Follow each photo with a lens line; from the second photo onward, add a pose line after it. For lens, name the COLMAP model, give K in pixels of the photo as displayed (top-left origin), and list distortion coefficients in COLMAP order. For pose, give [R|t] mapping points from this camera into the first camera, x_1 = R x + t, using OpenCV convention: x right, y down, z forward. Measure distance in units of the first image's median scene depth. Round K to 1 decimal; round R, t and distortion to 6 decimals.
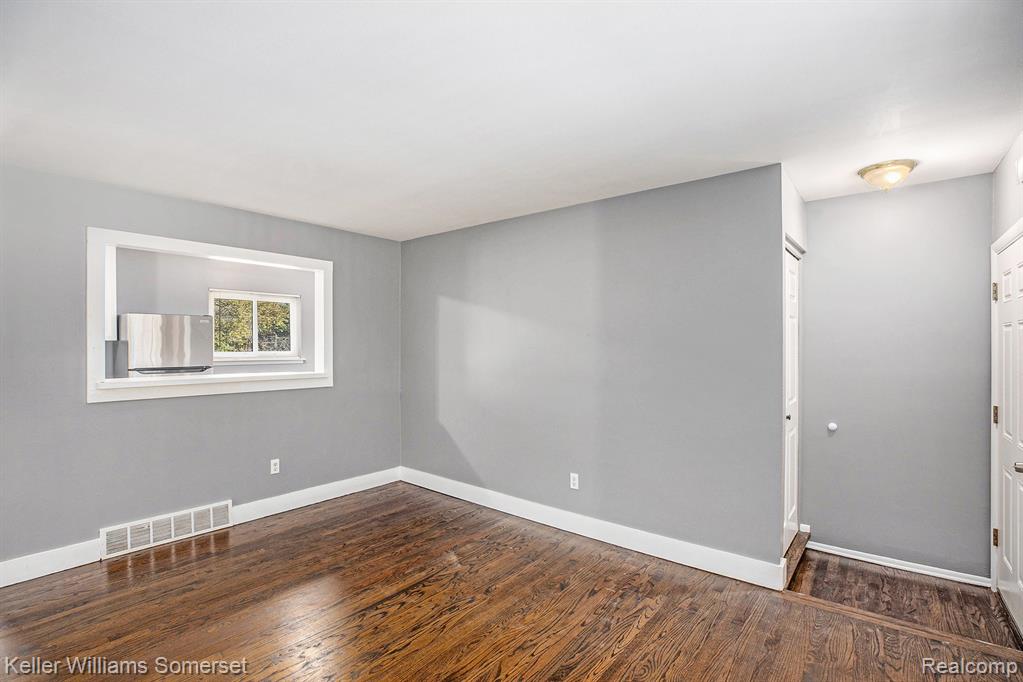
lens RADIAL K [[474.5, 0, 519.7], [0, 474.5, 346.4], [0, 0, 1]] dist [-0.001372, 0.000271]
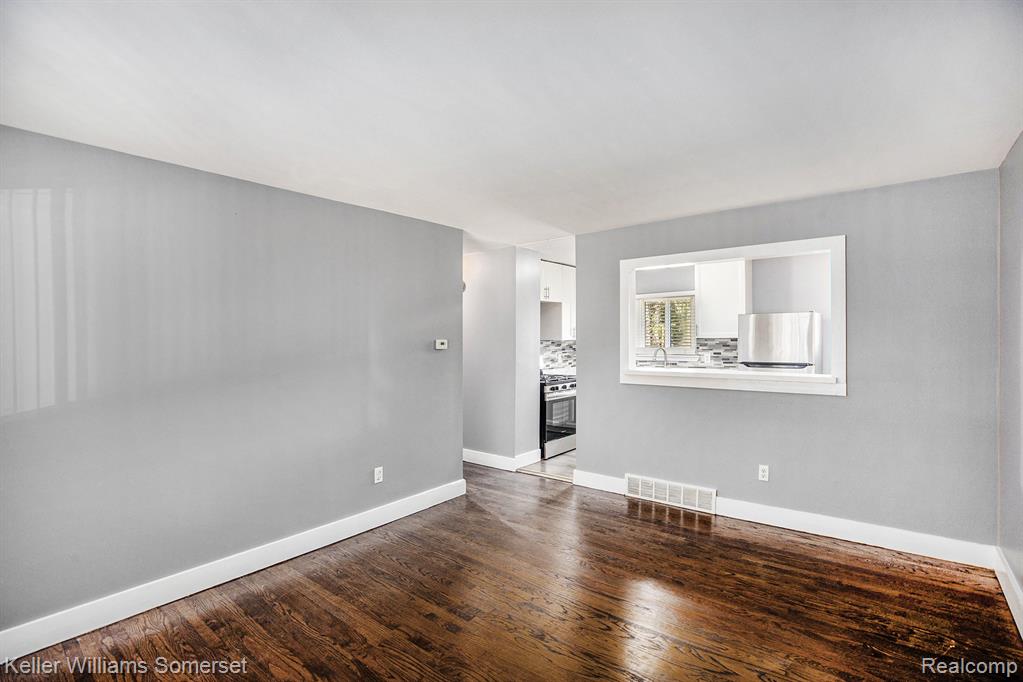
lens RADIAL K [[474.5, 0, 517.9], [0, 474.5, 342.6], [0, 0, 1]] dist [-0.001372, 0.000271]
pose [[0.031465, 0.000920, -0.999504, 0.441397], [0.005258, 0.999986, 0.001086, -0.007975], [0.999491, -0.005289, 0.031459, 0.532998]]
